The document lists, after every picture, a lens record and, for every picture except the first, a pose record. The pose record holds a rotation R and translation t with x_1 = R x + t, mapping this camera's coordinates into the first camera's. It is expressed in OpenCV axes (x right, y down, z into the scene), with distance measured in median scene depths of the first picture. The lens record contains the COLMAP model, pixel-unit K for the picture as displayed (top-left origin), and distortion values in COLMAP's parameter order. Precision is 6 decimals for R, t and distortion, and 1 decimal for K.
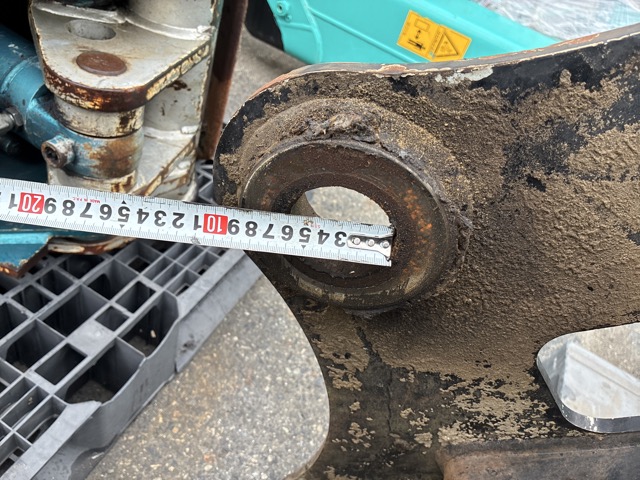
lens RADIAL K [[489.1, 0, 320.4], [0, 489.1, 242.6], [0, 0, 1]] dist [0.056481, -0.092831]
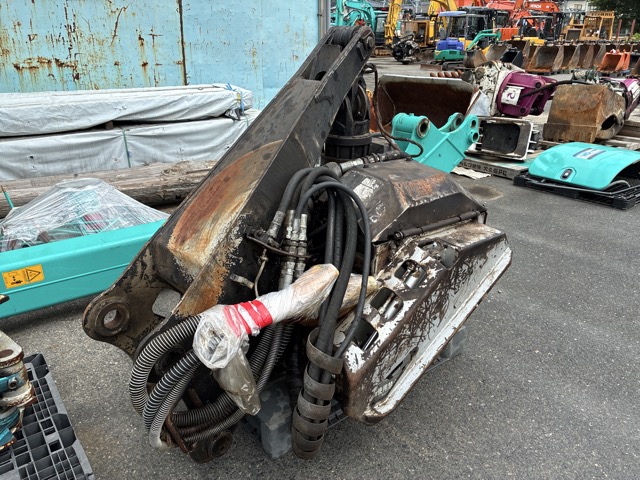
lens RADIAL K [[489.1, 0, 320.4], [0, 489.1, 242.6], [0, 0, 1]] dist [0.056481, -0.092831]
pose [[0.423402, -0.590154, 0.687349, -1.114860], [0.717674, 0.681524, 0.143071, 0.139194], [-0.552879, 0.432715, 0.712097, -2.280590]]
